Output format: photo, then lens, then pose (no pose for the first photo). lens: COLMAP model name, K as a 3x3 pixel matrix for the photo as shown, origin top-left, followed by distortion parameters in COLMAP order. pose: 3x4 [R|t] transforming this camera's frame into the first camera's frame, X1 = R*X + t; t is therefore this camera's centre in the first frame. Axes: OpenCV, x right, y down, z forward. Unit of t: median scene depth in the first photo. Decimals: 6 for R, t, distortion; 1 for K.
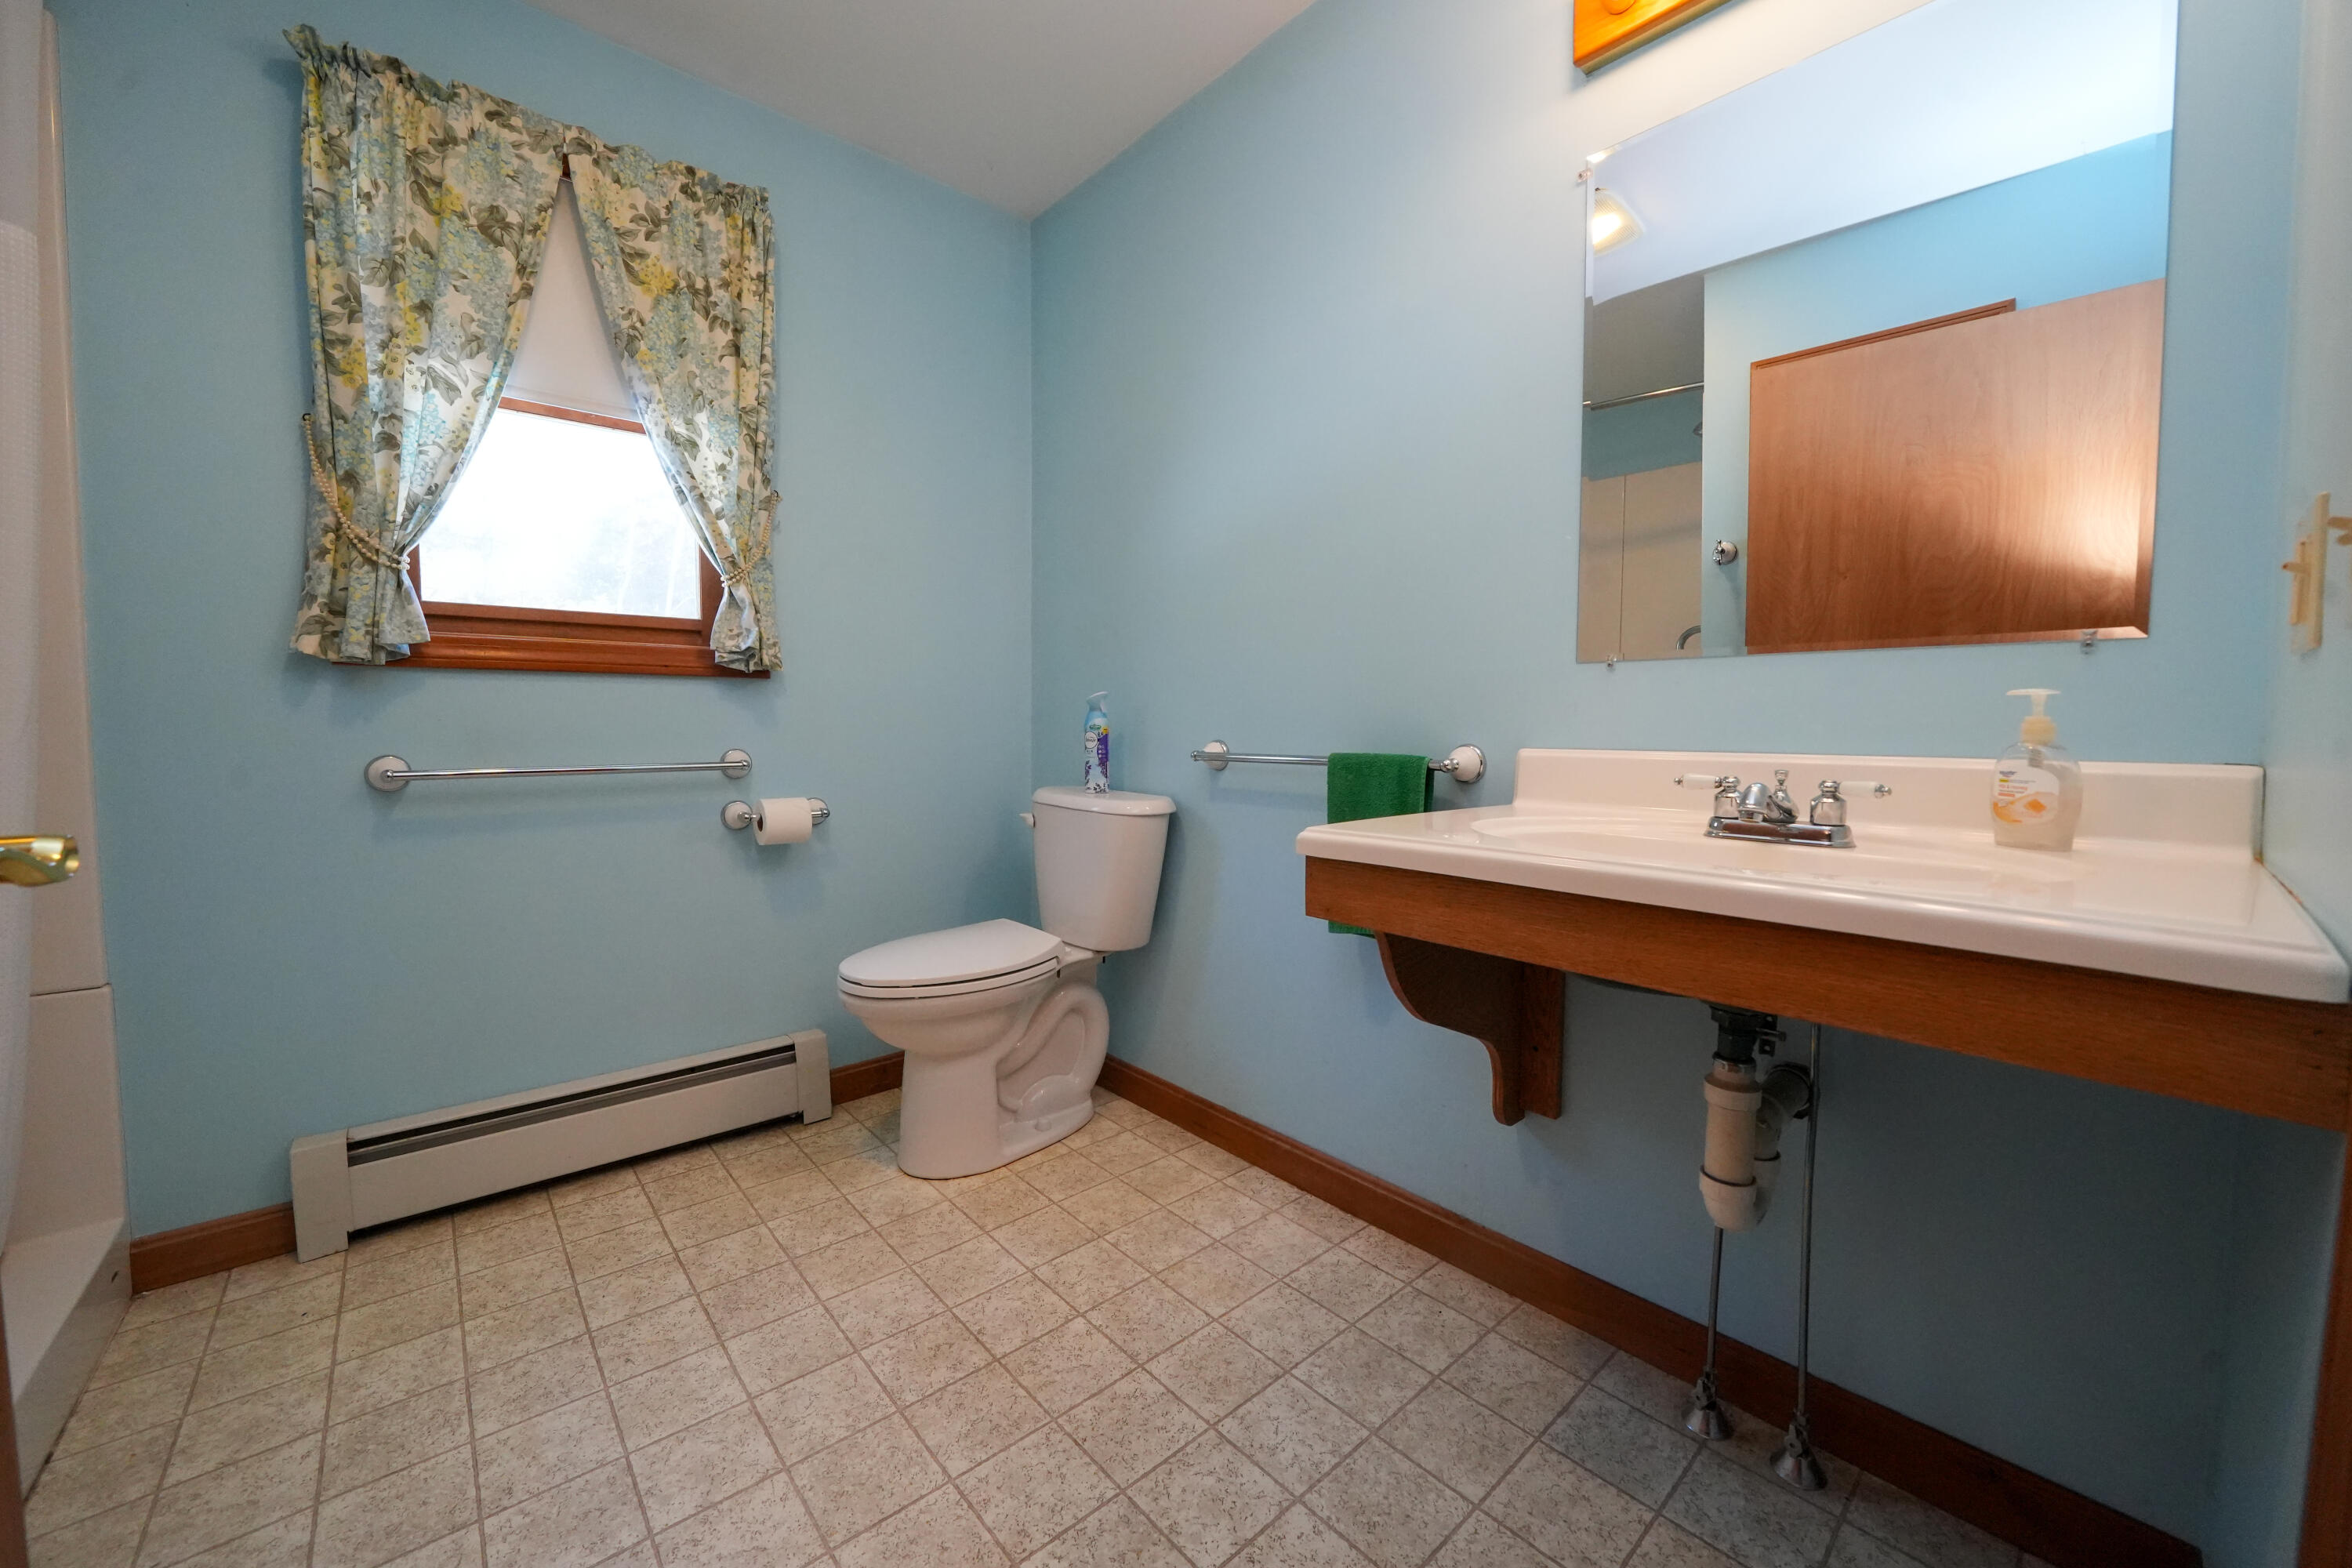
lens RADIAL K [[869.7, 0, 1168.0], [0, 869.7, 776.2], [0, 0, 1]] dist [-0.021853, -0.000080]
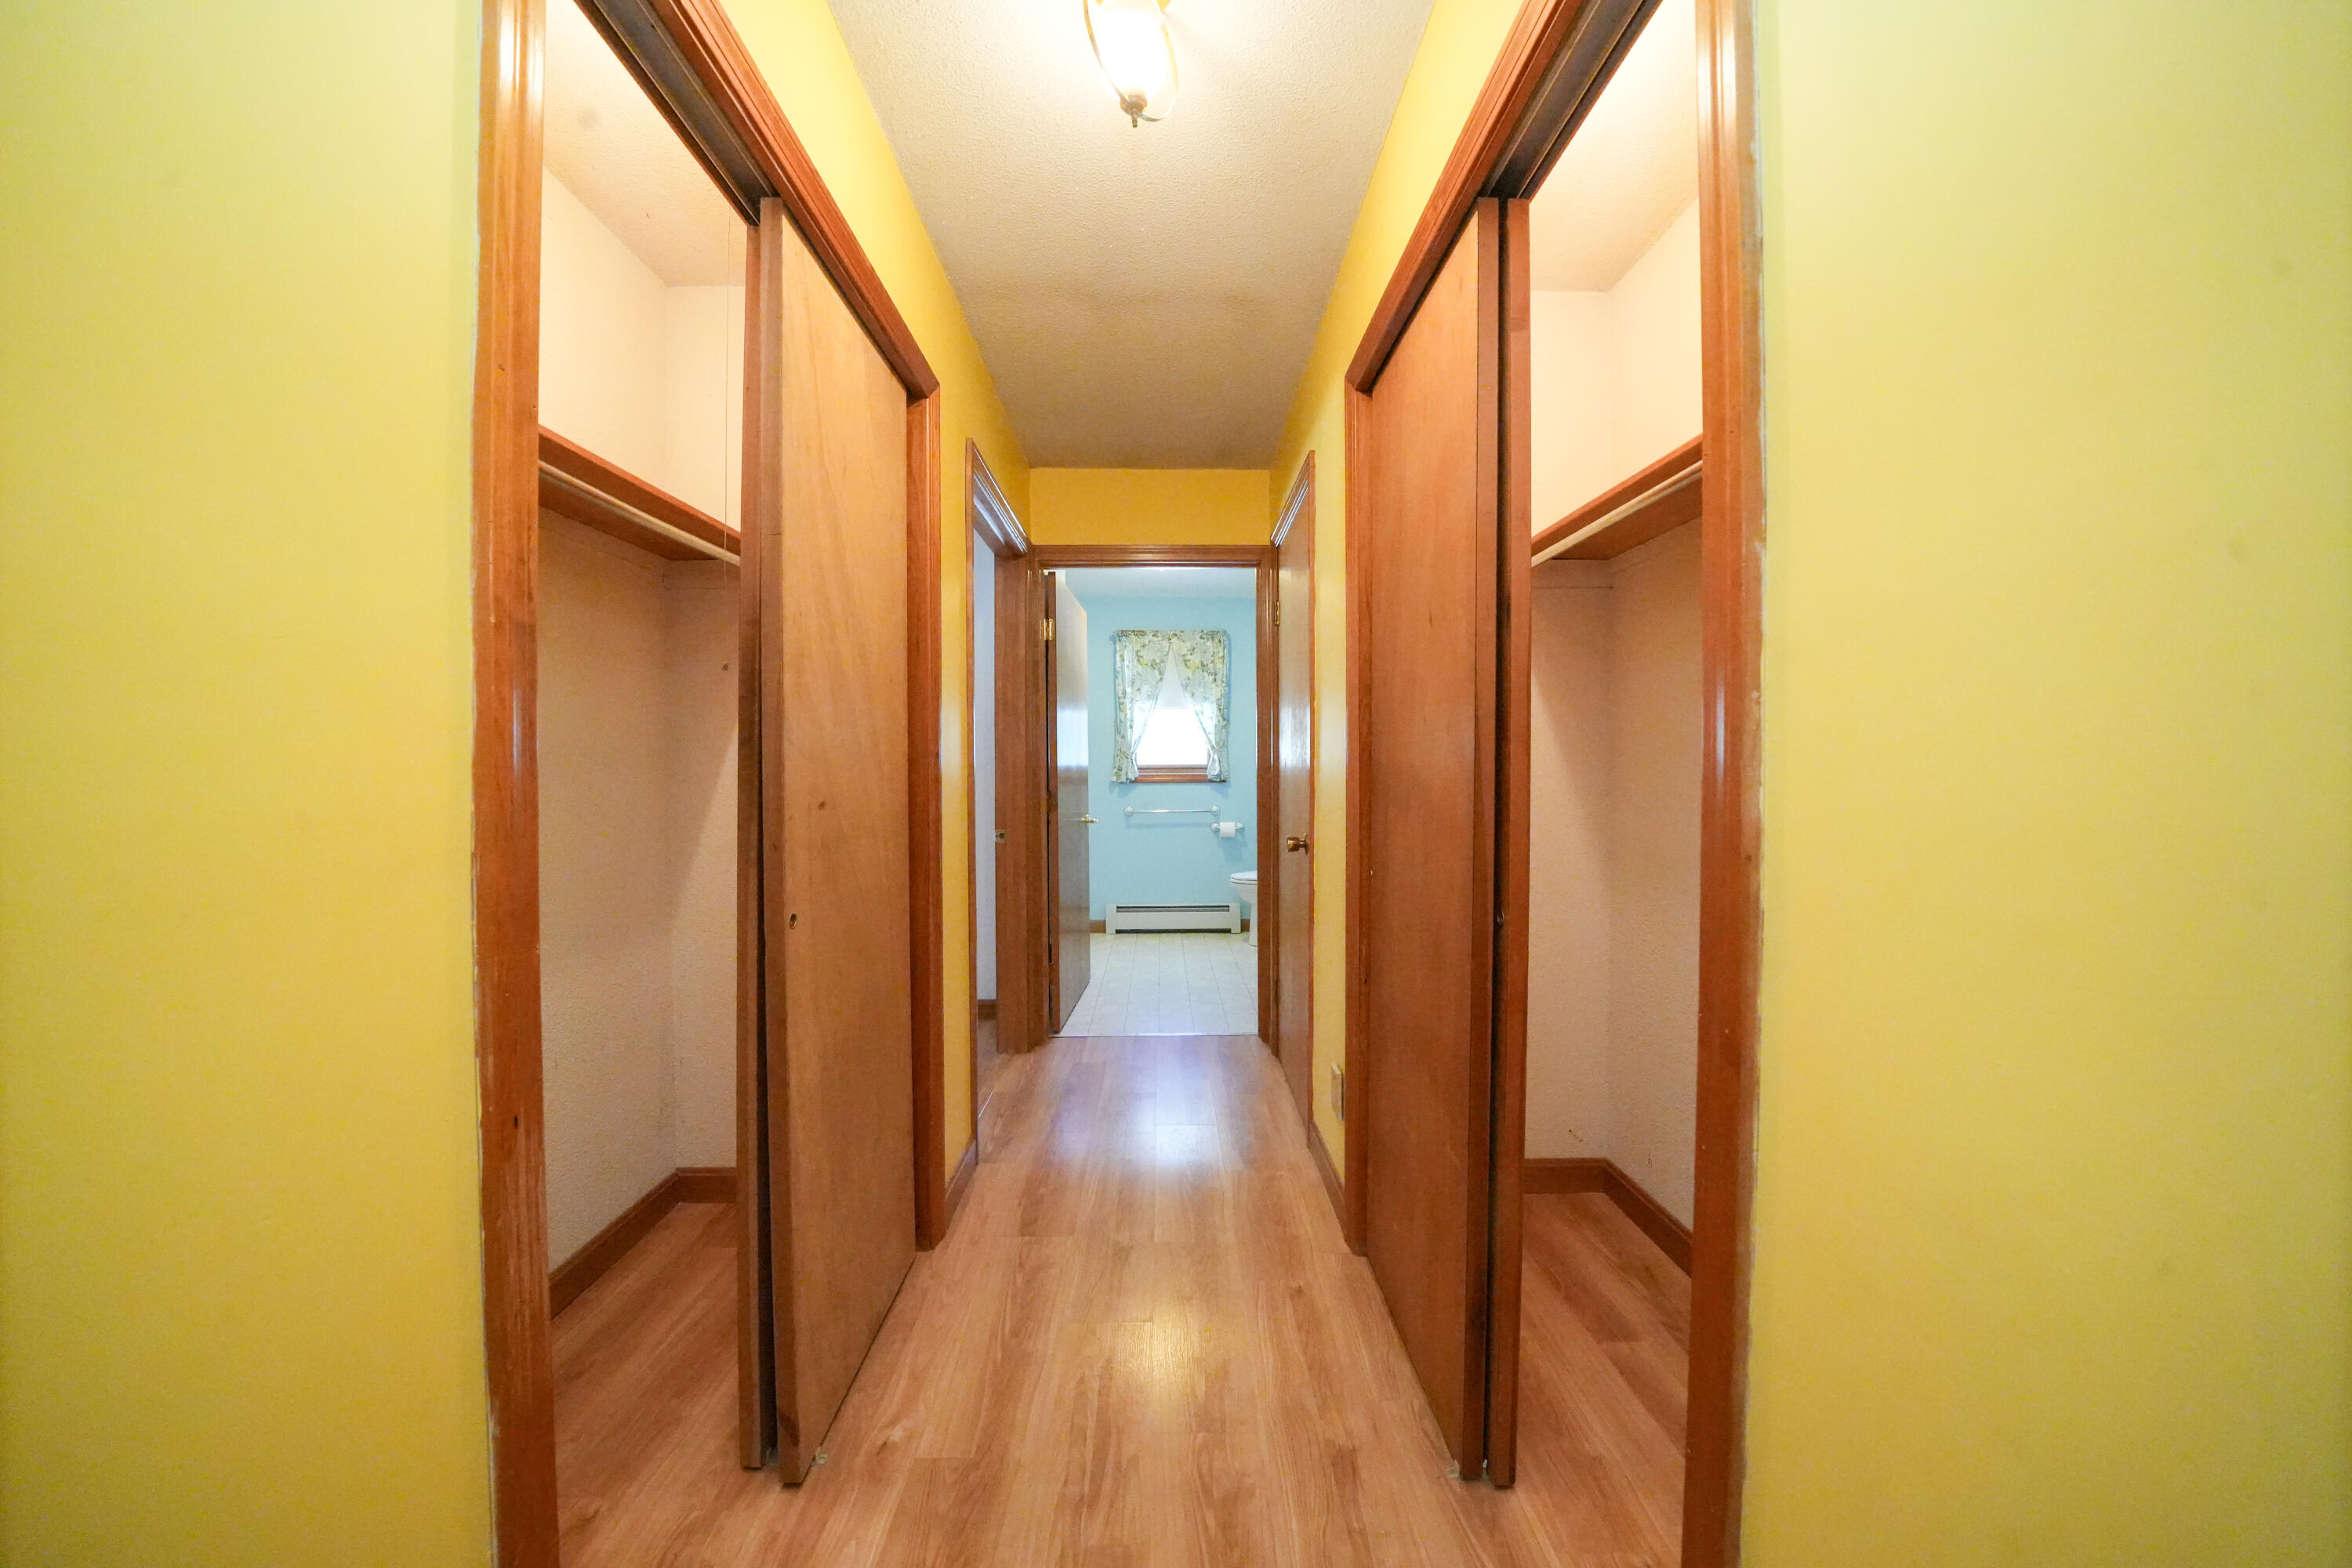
lens RADIAL K [[808.4, 0, 1178.9], [0, 808.4, 782.4], [0, 0, 1]] dist [-0.016741, 0.000134]
pose [[0.773899, -0.002188, -0.633306, 1.454916], [-0.030406, 0.998712, -0.040607, 0.006374], [0.632579, 0.050682, 0.772836, -1.556676]]
